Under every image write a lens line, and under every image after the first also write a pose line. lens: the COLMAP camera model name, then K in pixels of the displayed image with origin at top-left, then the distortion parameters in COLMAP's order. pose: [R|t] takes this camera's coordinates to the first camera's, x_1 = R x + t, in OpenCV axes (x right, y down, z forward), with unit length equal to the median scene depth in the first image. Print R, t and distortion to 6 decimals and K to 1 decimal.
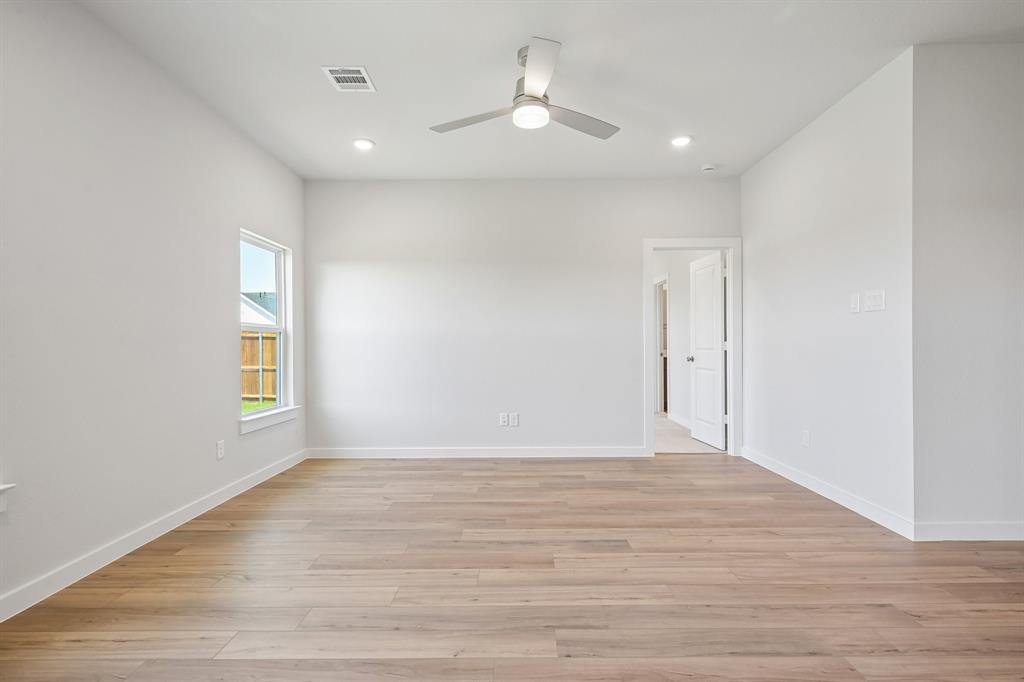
lens RADIAL K [[507.6, 0, 513.0], [0, 507.6, 347.2], [0, 0, 1]] dist [-0.000396, -0.000453]
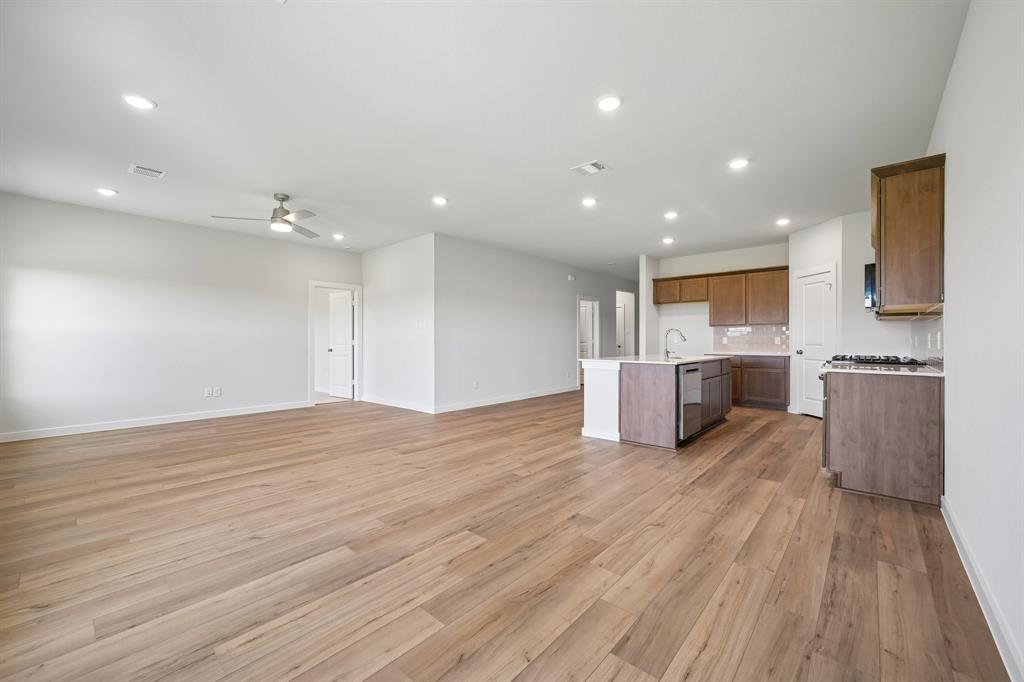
lens RADIAL K [[408.6, 0, 515.0], [0, 408.6, 342.9], [0, 0, 1]] dist [0.000687, 0.000404]
pose [[0.652635, 0.003676, 0.757663, -0.339866], [-0.001950, 0.999993, -0.003172, 0.002706], [-0.757670, 0.000593, 0.652638, -0.439186]]
